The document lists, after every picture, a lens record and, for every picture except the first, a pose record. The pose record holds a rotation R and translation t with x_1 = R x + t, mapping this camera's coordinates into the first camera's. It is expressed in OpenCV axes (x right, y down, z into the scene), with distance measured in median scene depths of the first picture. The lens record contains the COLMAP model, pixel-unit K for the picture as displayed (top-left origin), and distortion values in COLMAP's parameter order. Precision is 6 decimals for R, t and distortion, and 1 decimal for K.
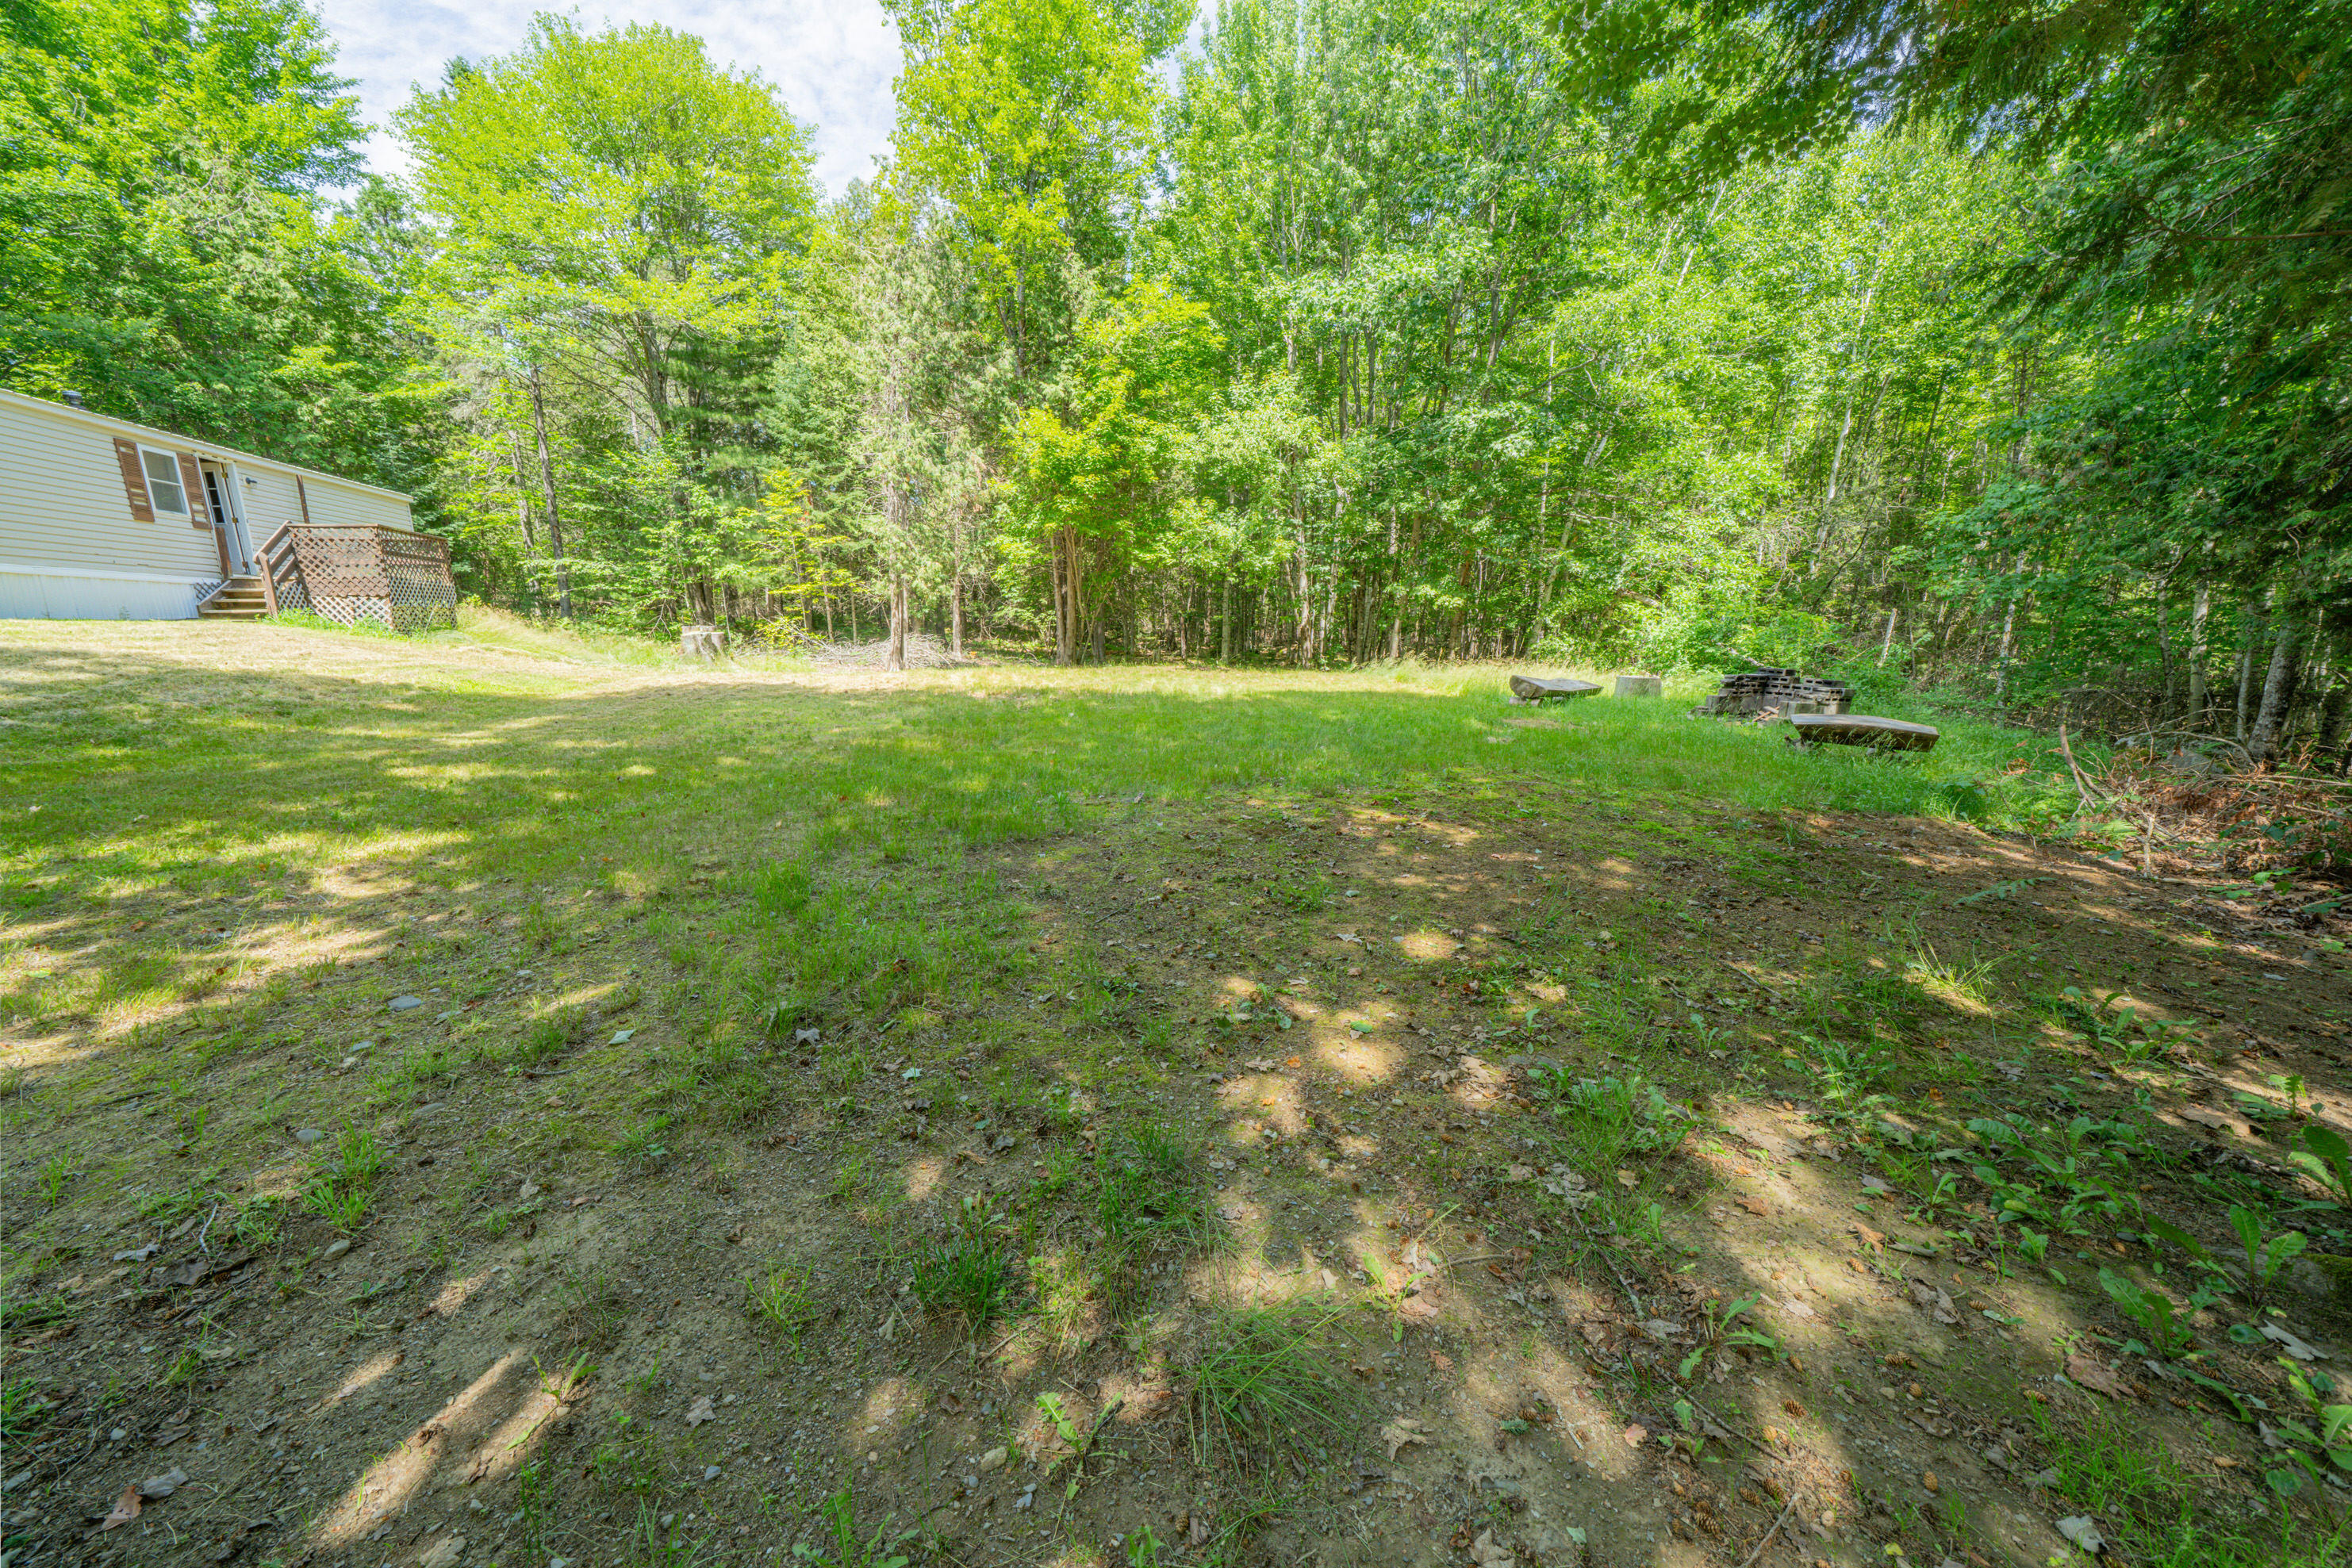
lens RADIAL K [[860.0, 0, 1176.0], [0, 860.0, 784.0], [0, 0, 1]] dist [-0.000802, -0.000093]
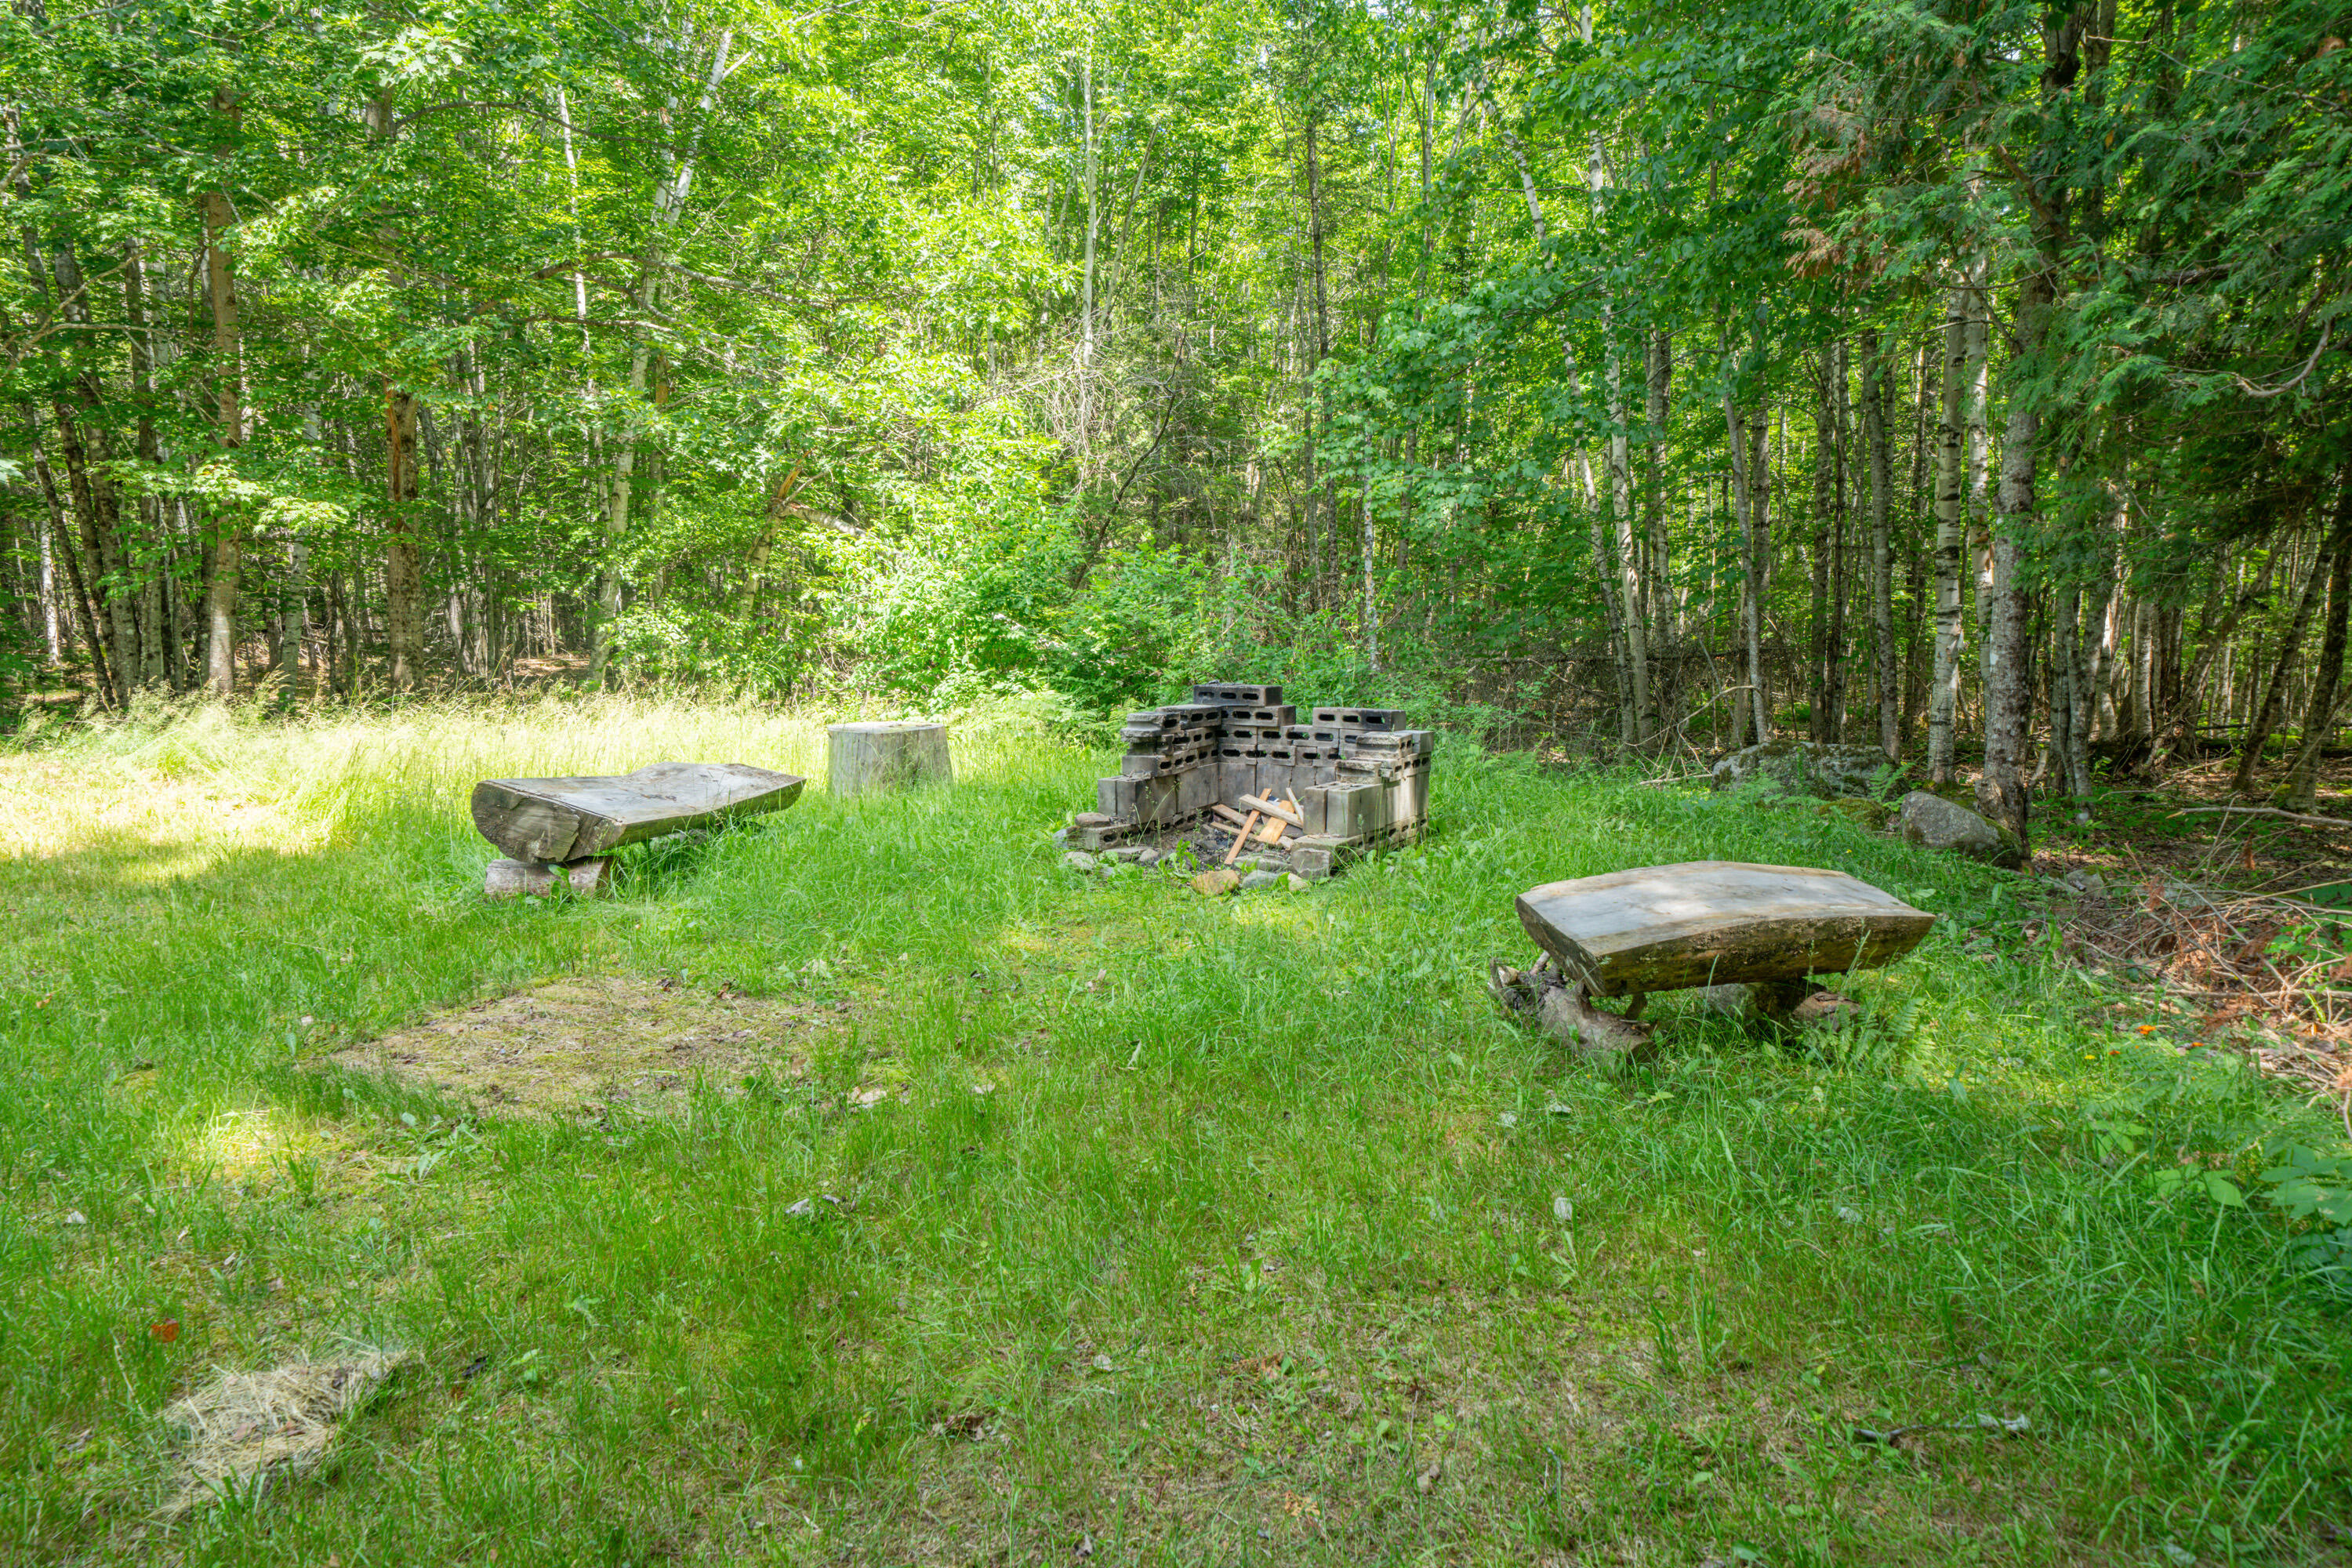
lens RADIAL K [[1520.0, 0, 1176.0], [0, 1520.0, 784.0], [0, 0, 1]] dist [0.056998, 0.000587]
pose [[0.744494, -0.111203, 0.658303, 0.200780], [0.146576, 0.989199, 0.001332, -0.077743], [-0.651340, 0.095499, 0.752752, 0.427460]]
